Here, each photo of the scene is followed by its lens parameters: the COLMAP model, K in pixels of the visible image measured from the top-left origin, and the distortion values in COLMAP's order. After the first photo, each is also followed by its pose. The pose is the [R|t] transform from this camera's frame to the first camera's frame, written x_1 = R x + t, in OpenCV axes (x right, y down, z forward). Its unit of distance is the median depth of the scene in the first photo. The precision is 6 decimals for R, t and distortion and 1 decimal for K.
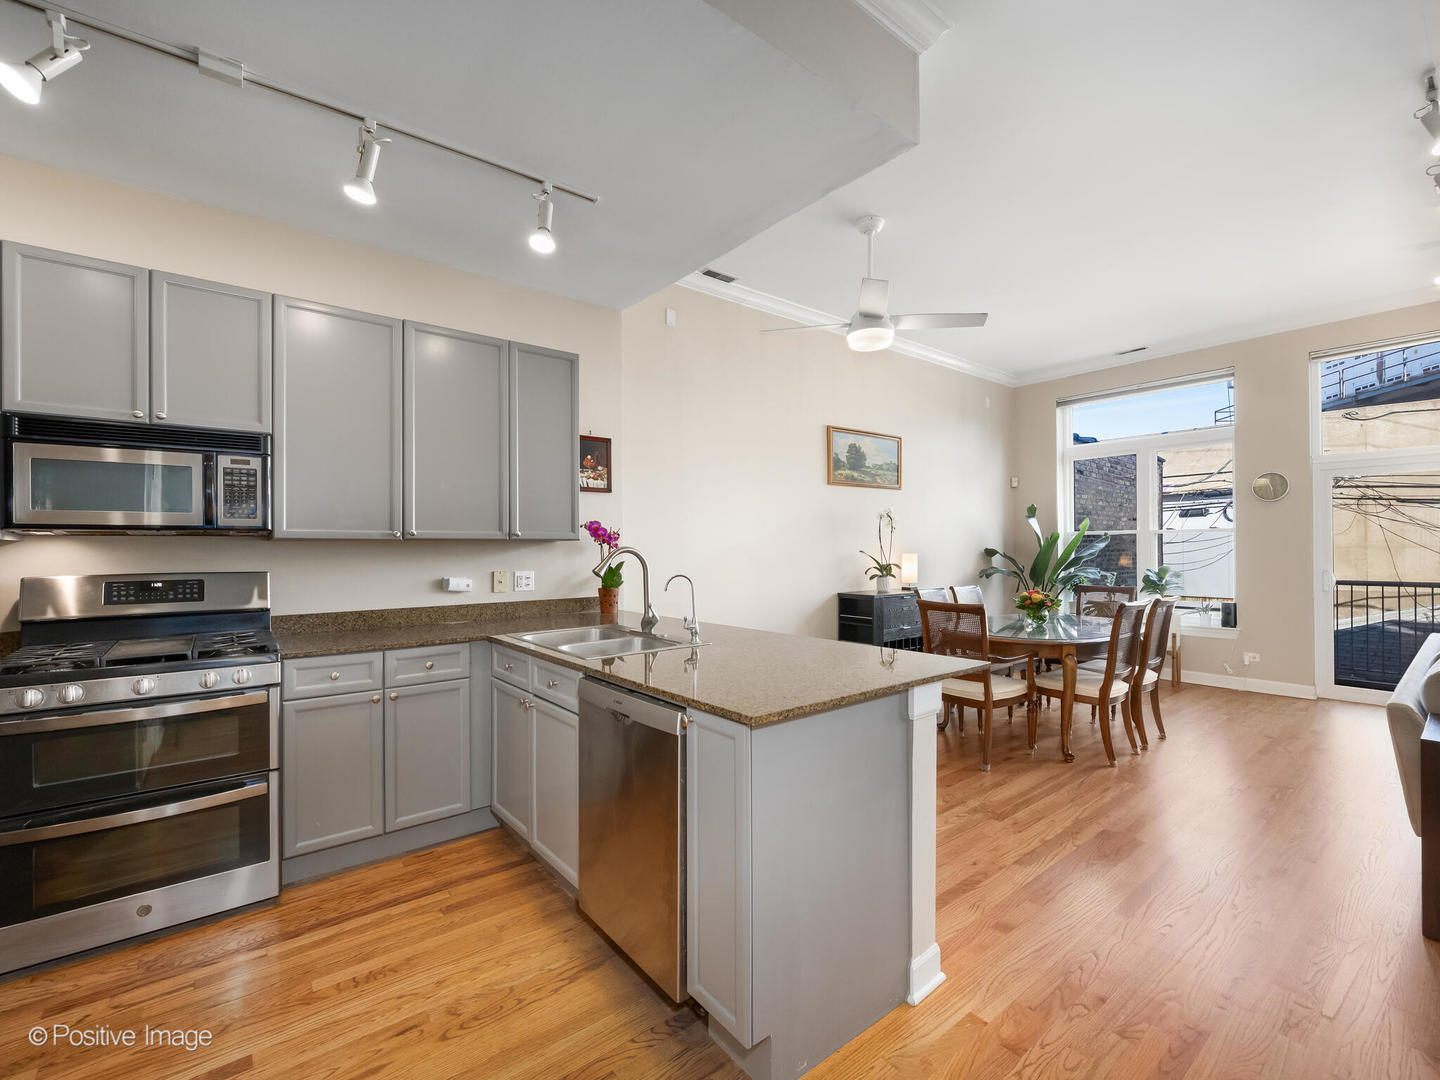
lens RADIAL K [[640.7, 0, 735.4], [0, 640.7, 543.2], [0, 0, 1]] dist [-0.004054, -0.001738]
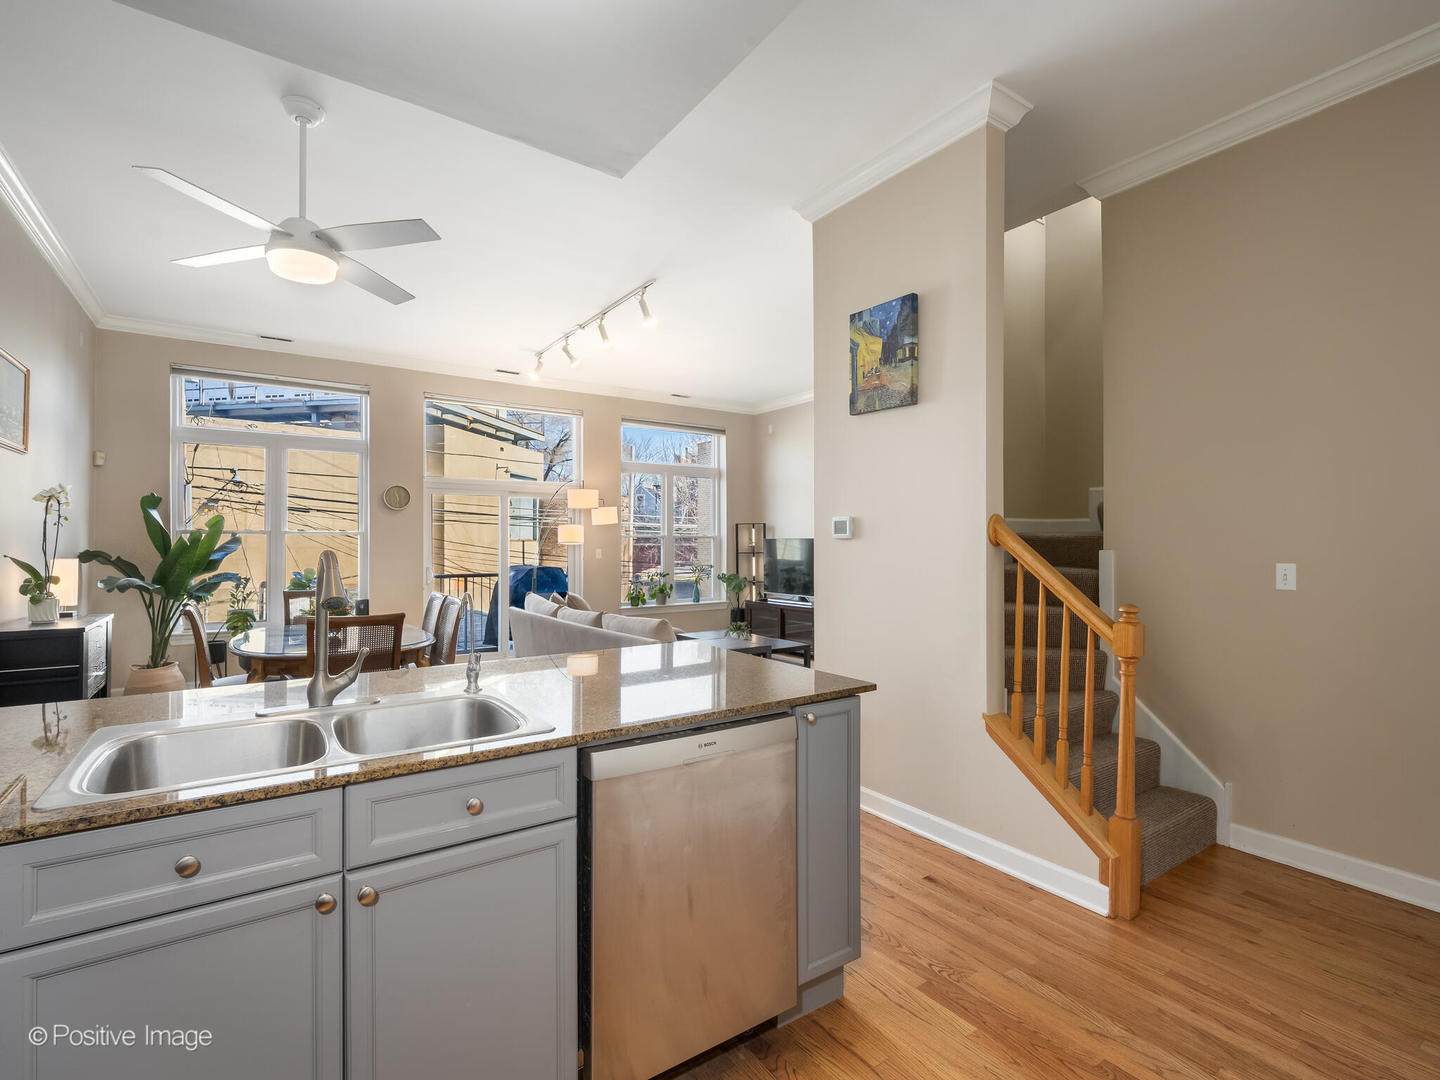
lens RADIAL K [[673.3, 0, 712.4], [0, 673.3, 548.9], [0, 0, 1]] dist [-0.000955, -0.000666]
pose [[0.092337, 0.002551, 0.995725, -0.594284], [-0.011924, 0.999928, -0.001456, 0.001545], [-0.995656, -0.011739, 0.092361, 0.527979]]
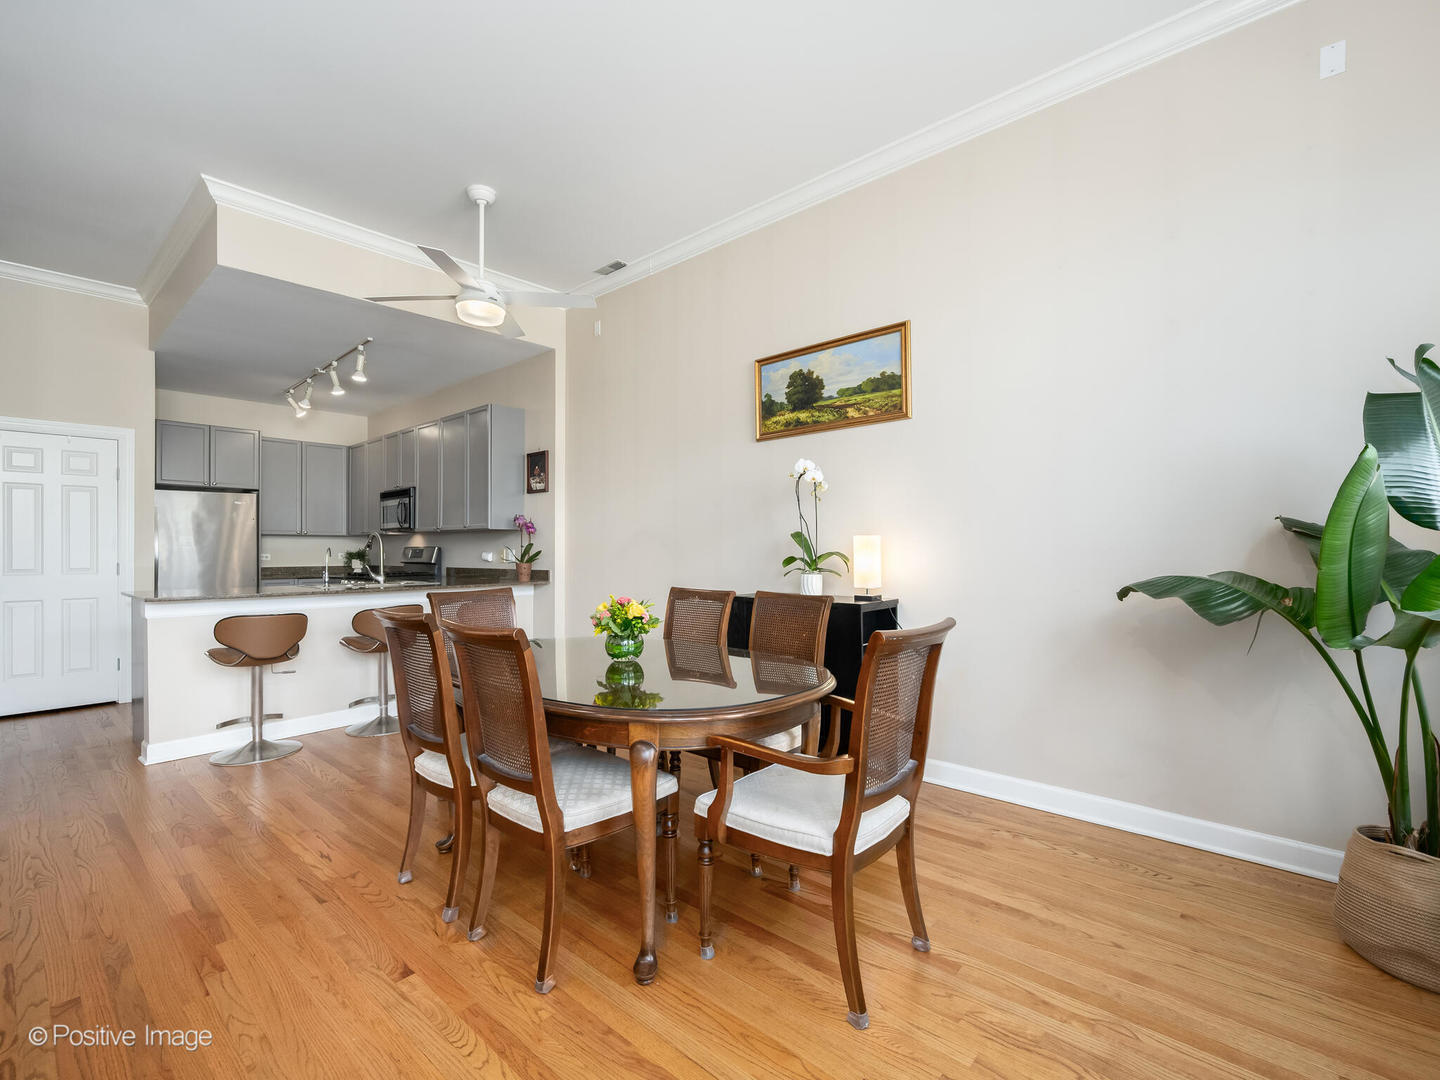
lens RADIAL K [[640.7, 0, 729.8], [0, 640.7, 545.1], [0, 0, 1]] dist [-0.004054, -0.001738]
pose [[0.166116, 0.000169, -0.986106, 1.393533], [0.011389, 0.999933, 0.002090, 0.039470], [0.986040, -0.011578, 0.166103, 1.375407]]
